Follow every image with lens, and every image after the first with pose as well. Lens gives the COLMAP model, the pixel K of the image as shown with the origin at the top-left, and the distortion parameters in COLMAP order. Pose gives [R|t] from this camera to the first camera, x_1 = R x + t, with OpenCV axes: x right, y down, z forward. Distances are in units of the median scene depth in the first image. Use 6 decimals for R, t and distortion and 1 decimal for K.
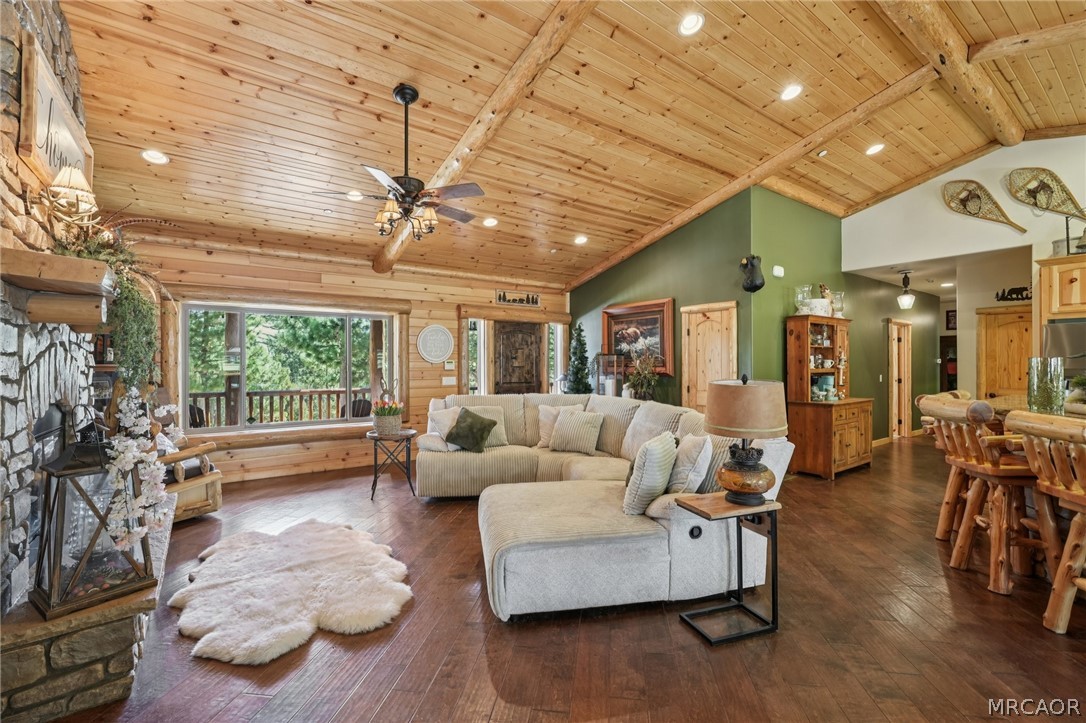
lens RADIAL K [[476.5, 0, 545.1], [0, 476.5, 364.4], [0, 0, 1]] dist [-0.003495, 0.001943]
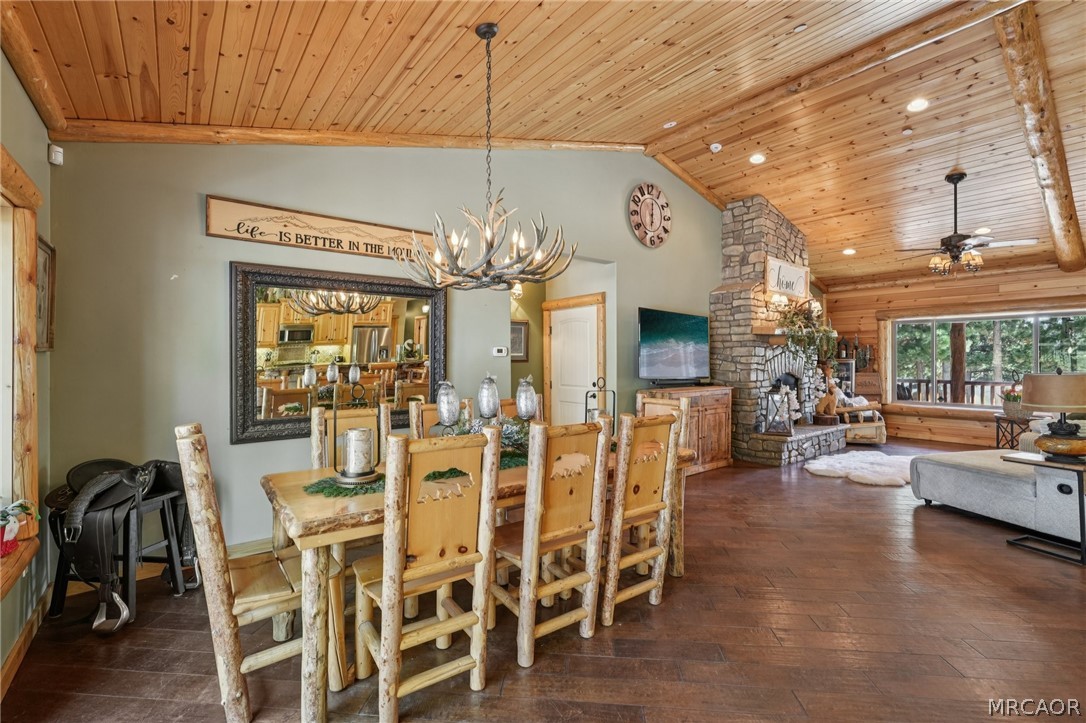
lens RADIAL K [[476.5, 0, 540.6], [0, 476.5, 358.3], [0, 0, 1]] dist [-0.003495, 0.001943]
pose [[0.029048, 0.004819, -0.999566, 0.838865], [-0.000986, 0.999988, 0.004793, -0.008965], [0.999578, 0.000846, 0.029053, -0.241473]]
